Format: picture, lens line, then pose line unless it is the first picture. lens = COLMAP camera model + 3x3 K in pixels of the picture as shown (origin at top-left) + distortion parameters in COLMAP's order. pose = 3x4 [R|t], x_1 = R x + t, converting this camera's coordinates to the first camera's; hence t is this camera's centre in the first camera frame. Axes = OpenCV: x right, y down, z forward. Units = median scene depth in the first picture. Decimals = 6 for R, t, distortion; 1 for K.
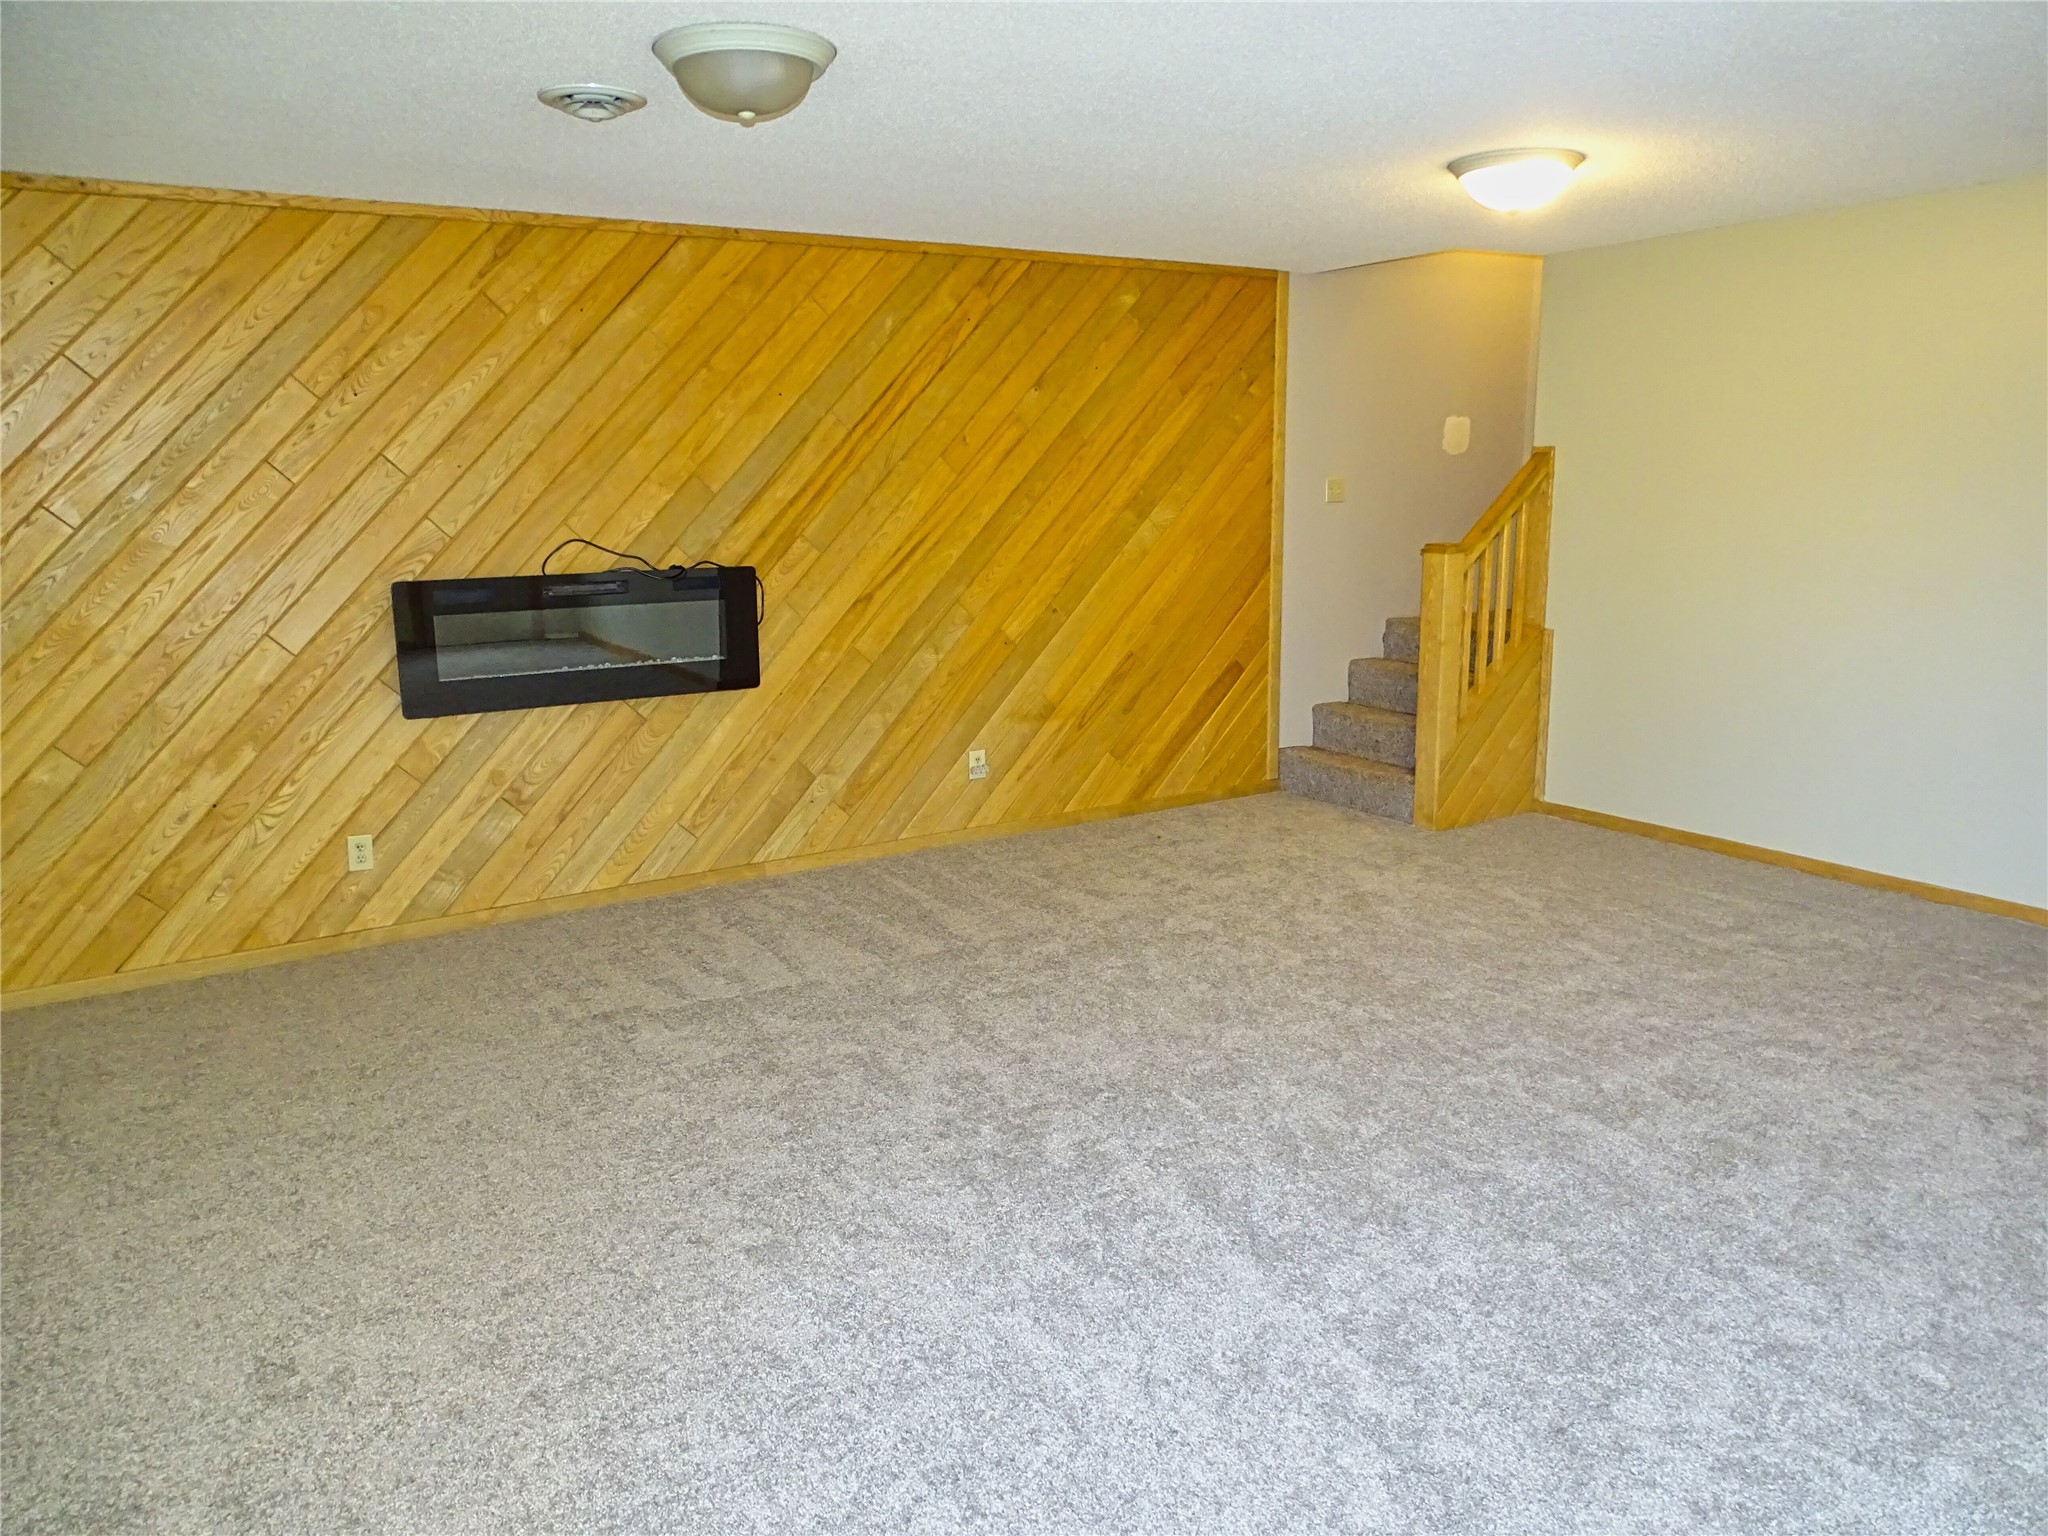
lens RADIAL K [[1475.2, 0, 1029.8], [0, 1475.2, 749.5], [0, 0, 1]] dist [0.023014, 0.003097]
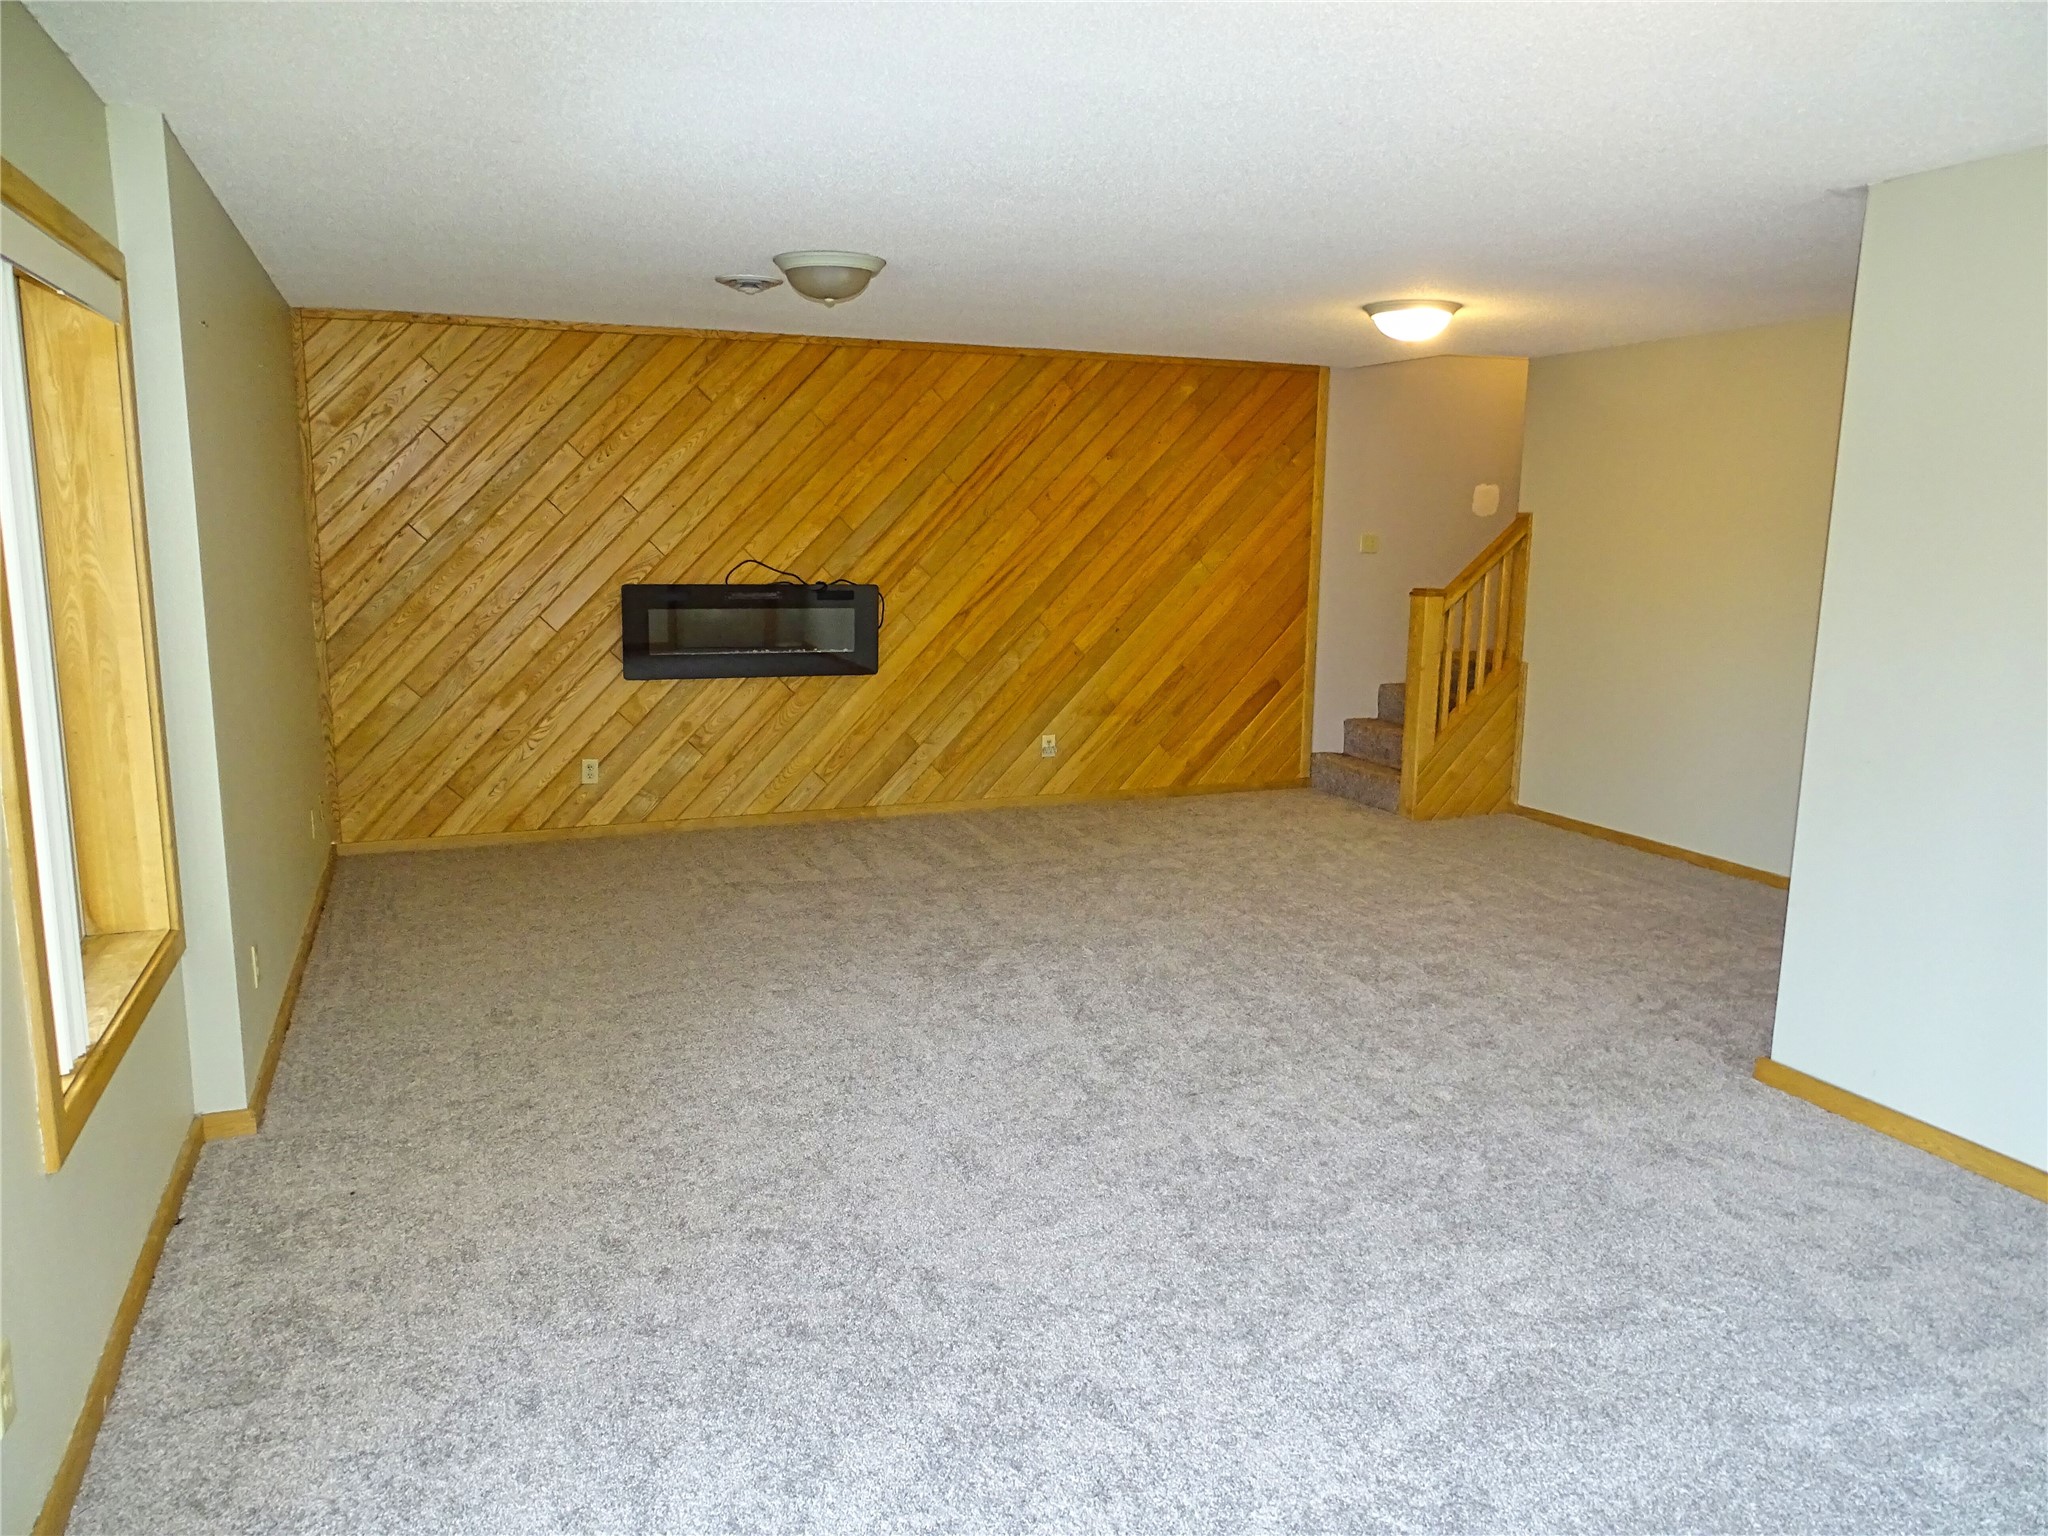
lens RADIAL K [[1493.0, 0, 1028.7], [0, 1493.0, 735.6], [0, 0, 1]] dist [0.046270, 0.001241]
pose [[0.983466, 0.055441, -0.172399, 0.211248], [-0.061874, 0.997566, -0.032164, 0.054592], [0.170196, 0.042299, 0.984502, -0.352349]]
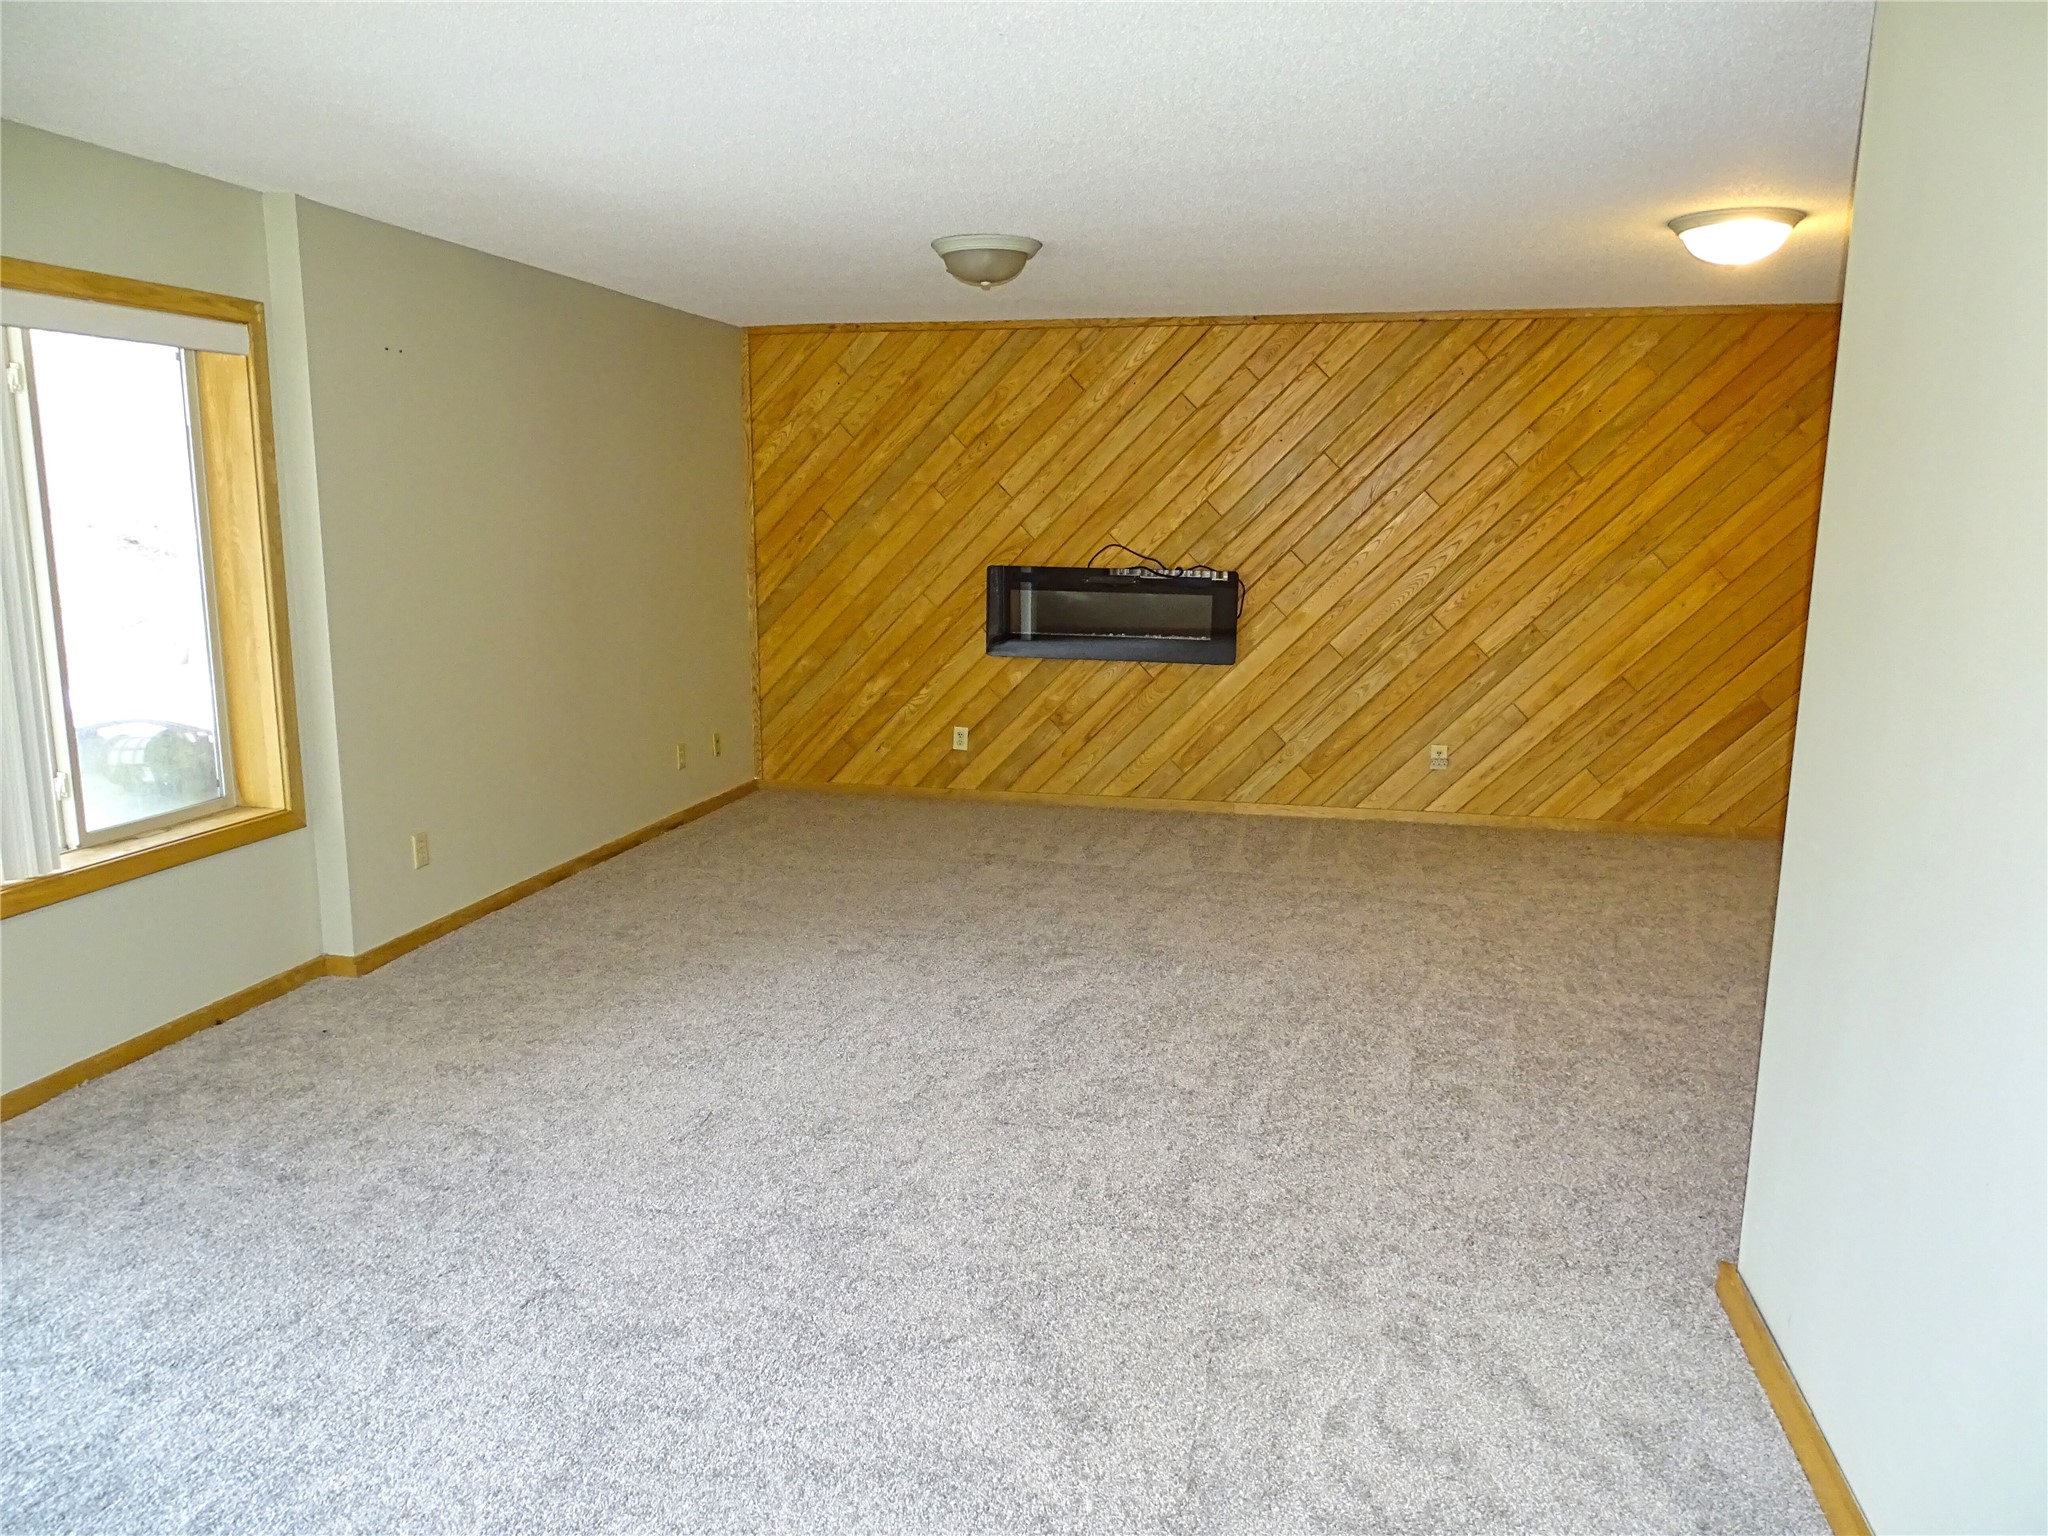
lens RADIAL K [[1489.9, 0, 1031.0], [0, 1489.9, 753.6], [0, 0, 1]] dist [0.017016, 0.002350]
pose [[0.708733, 0.144158, -0.690591, 0.668773], [-0.150775, 0.987234, 0.051345, -0.005719], [0.689177, 0.067734, 0.721420, -0.070615]]
